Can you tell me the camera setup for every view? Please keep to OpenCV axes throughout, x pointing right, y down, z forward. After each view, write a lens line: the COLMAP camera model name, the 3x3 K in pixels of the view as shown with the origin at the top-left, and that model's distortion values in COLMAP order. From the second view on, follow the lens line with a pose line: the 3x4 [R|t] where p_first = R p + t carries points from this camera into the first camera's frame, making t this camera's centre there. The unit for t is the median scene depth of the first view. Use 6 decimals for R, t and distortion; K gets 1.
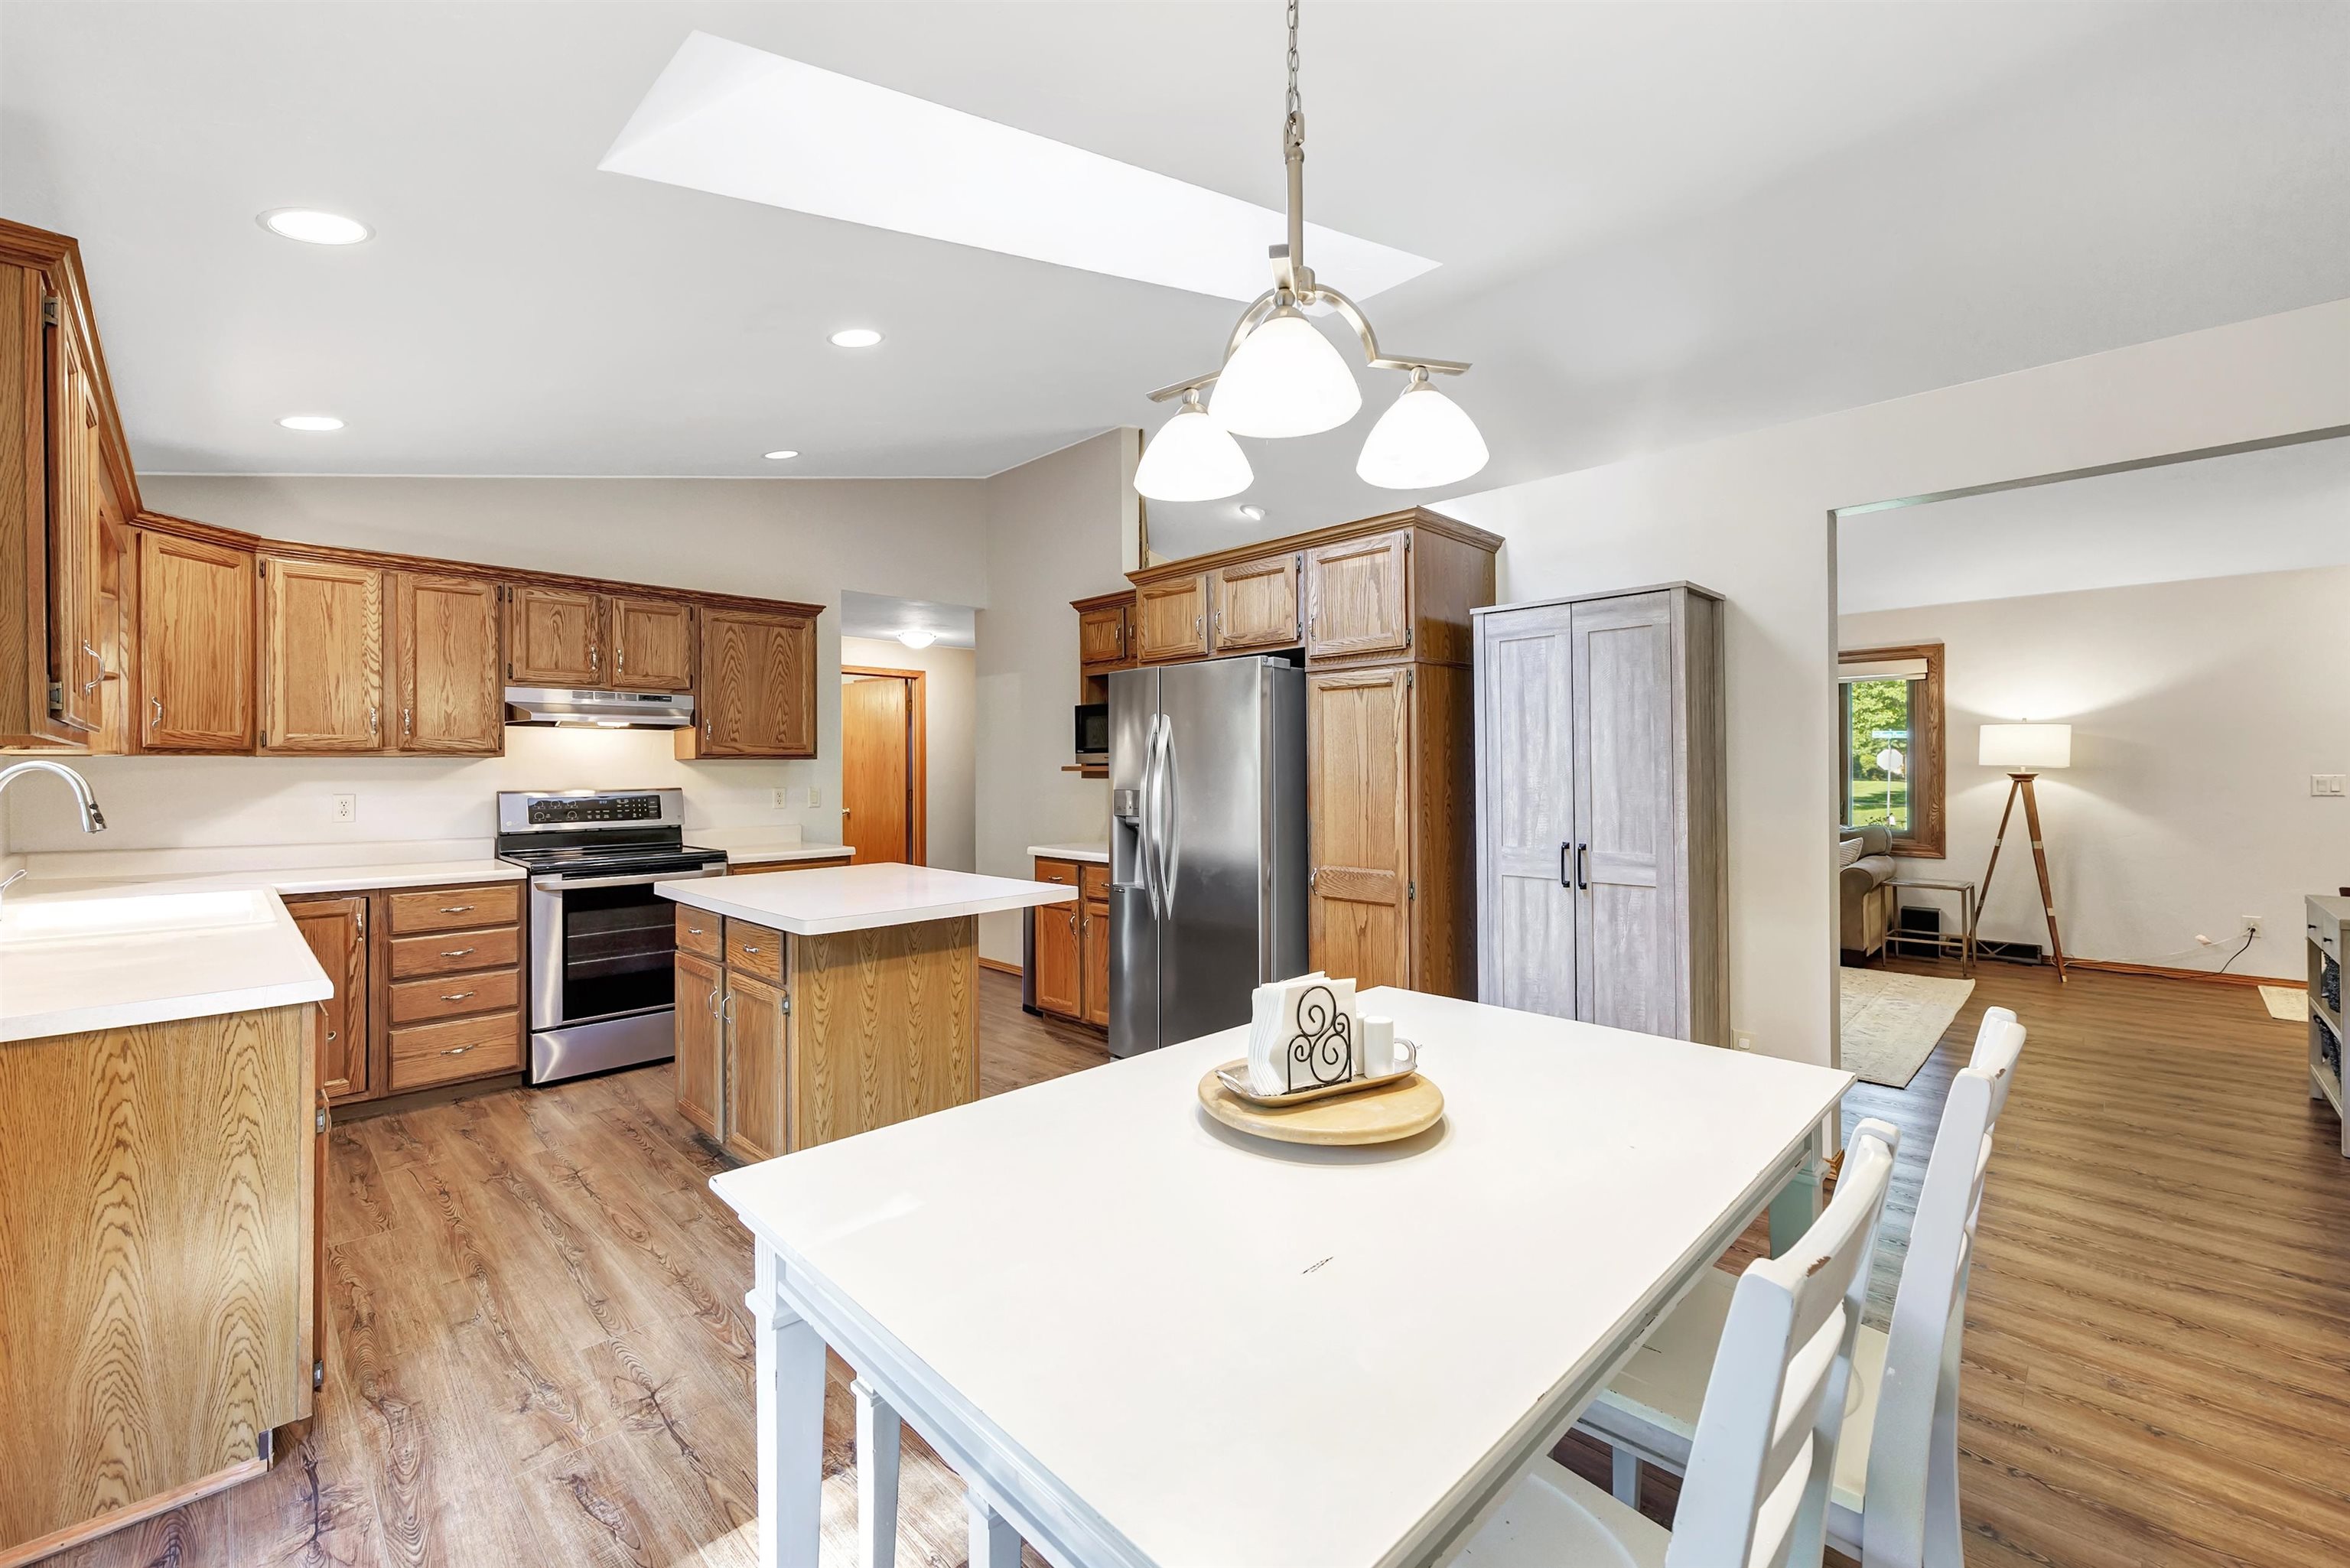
lens RADIAL K [[962.4, 0, 1163.2], [0, 962.4, 767.8], [0, 0, 1]] dist [0.000481, 0.000268]
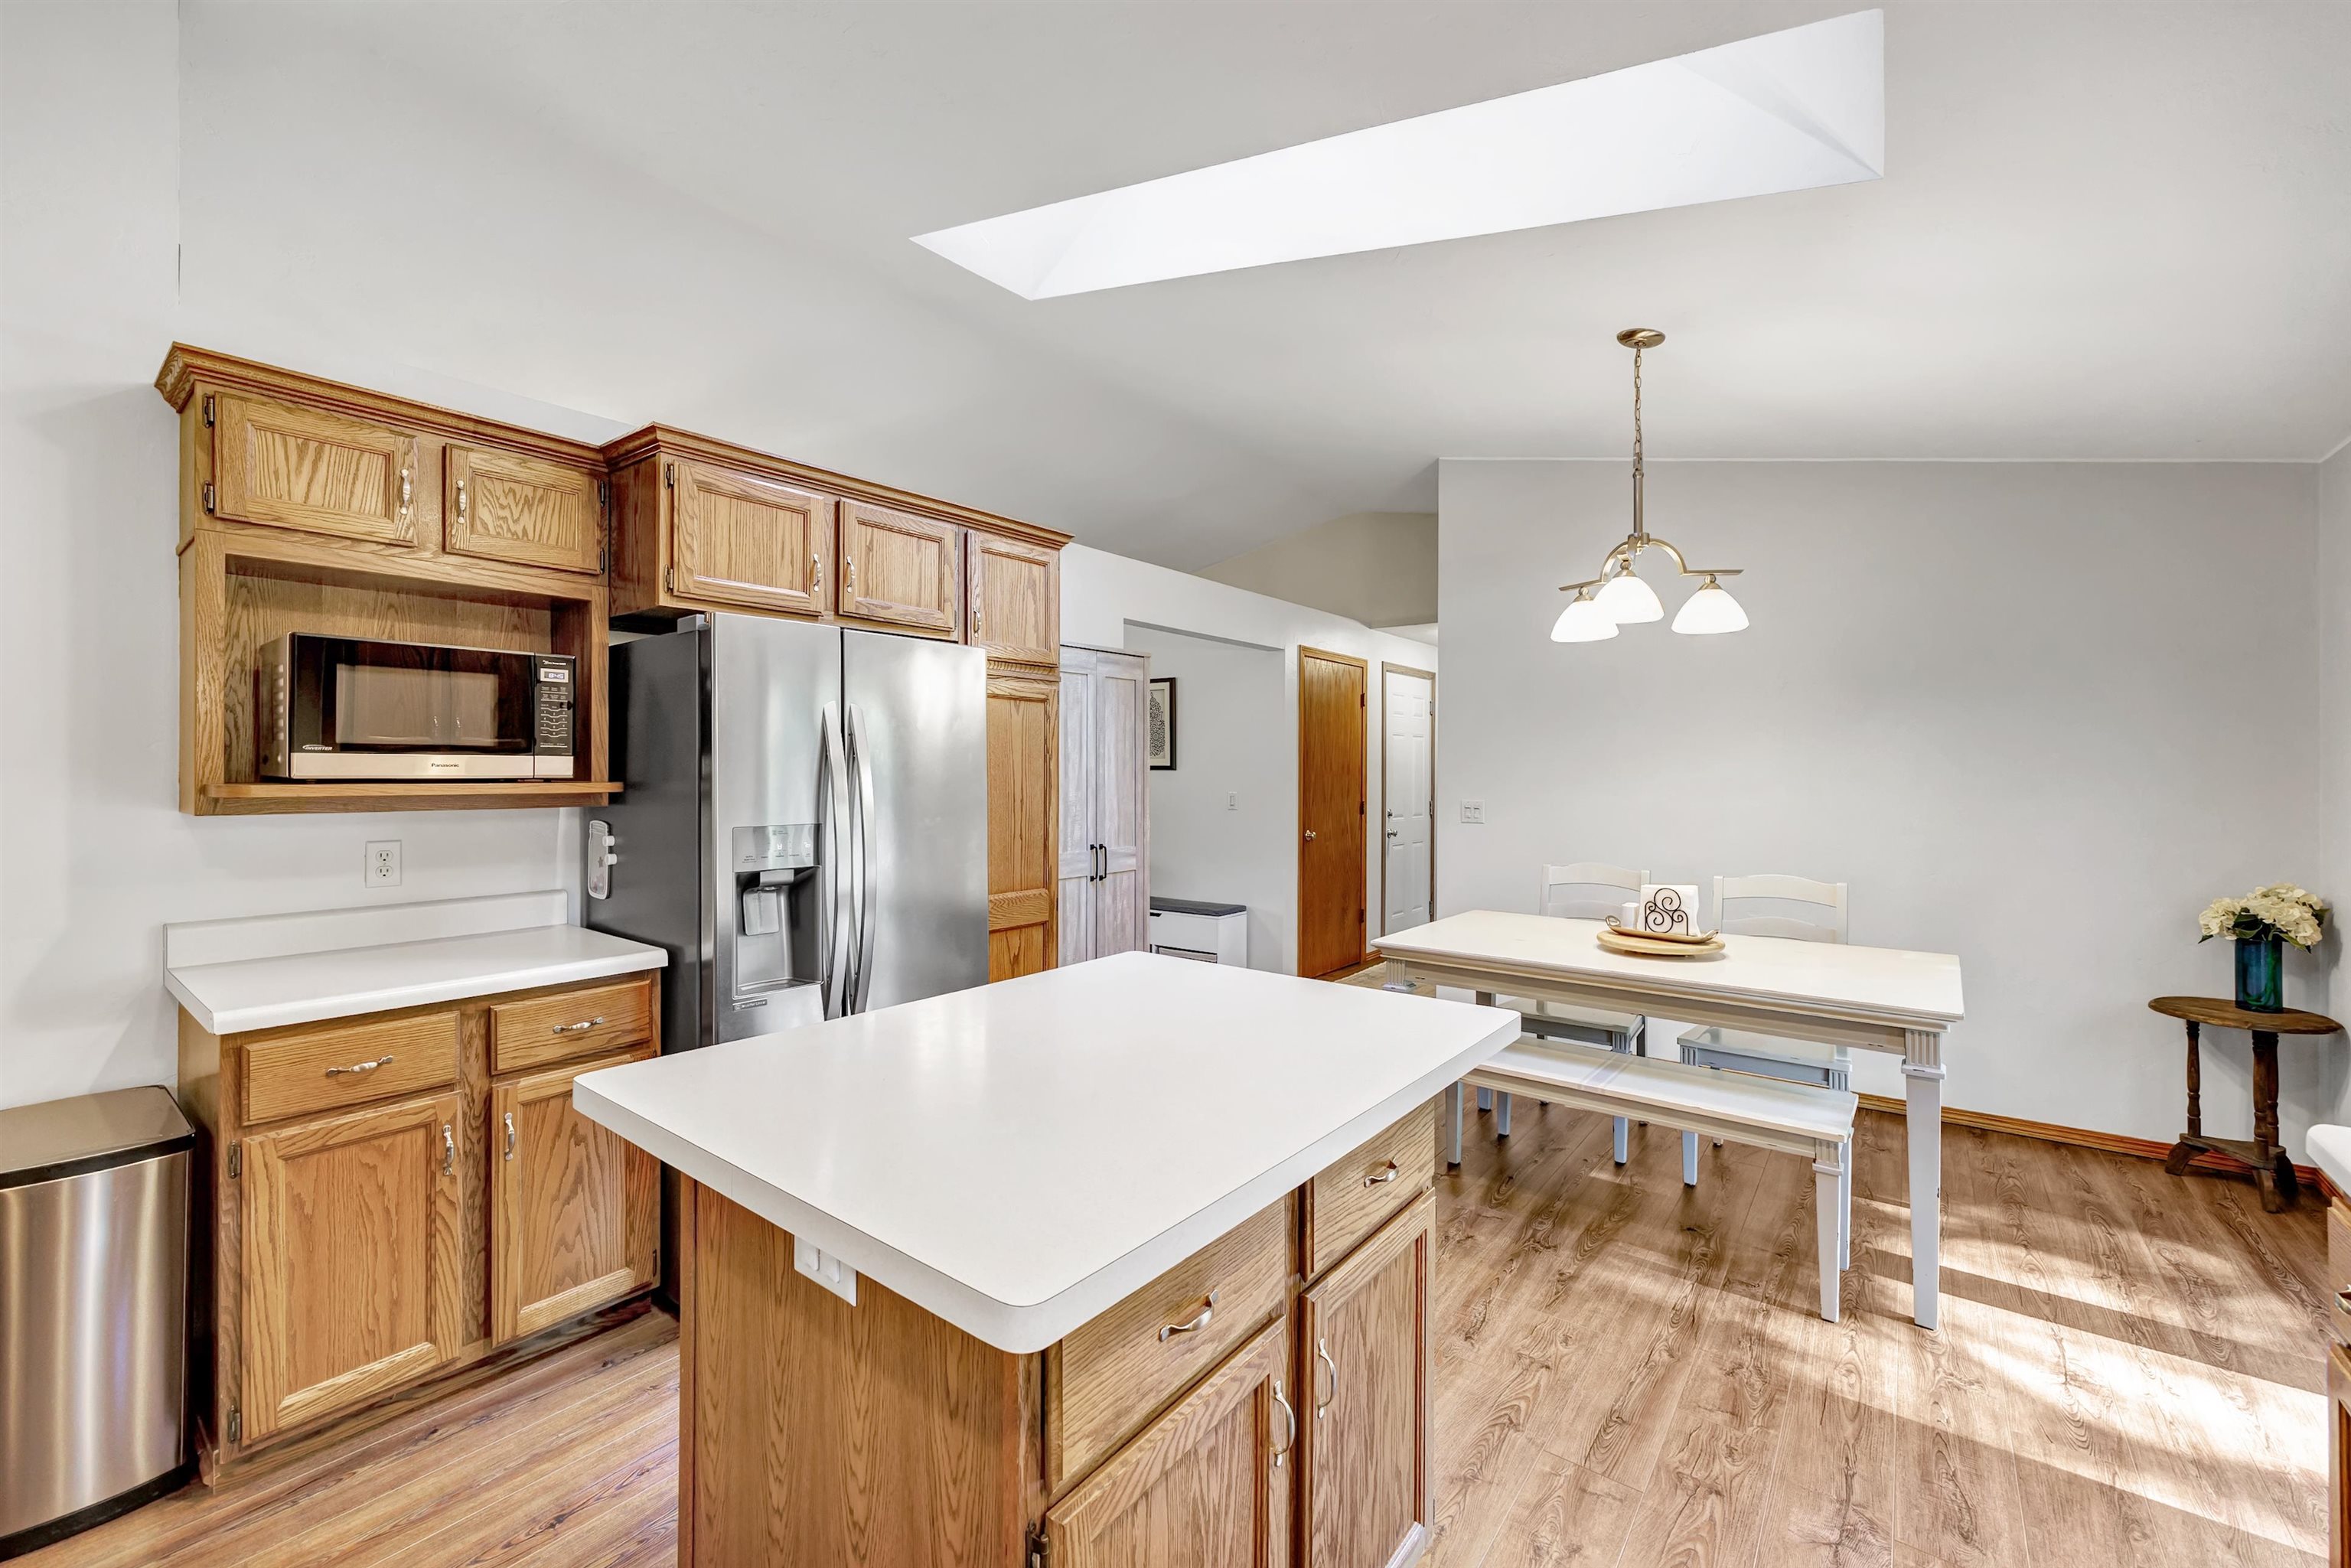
lens RADIAL K [[962.9, 0, 1163.7], [0, 962.9, 767.8], [0, 0, 1]] dist [0.000481, 0.000268]
pose [[-0.133233, 0.006775, 0.991062, -1.094461], [-0.005484, 0.999956, -0.007573, -0.015651], [-0.991070, -0.006444, -0.133190, 1.442179]]
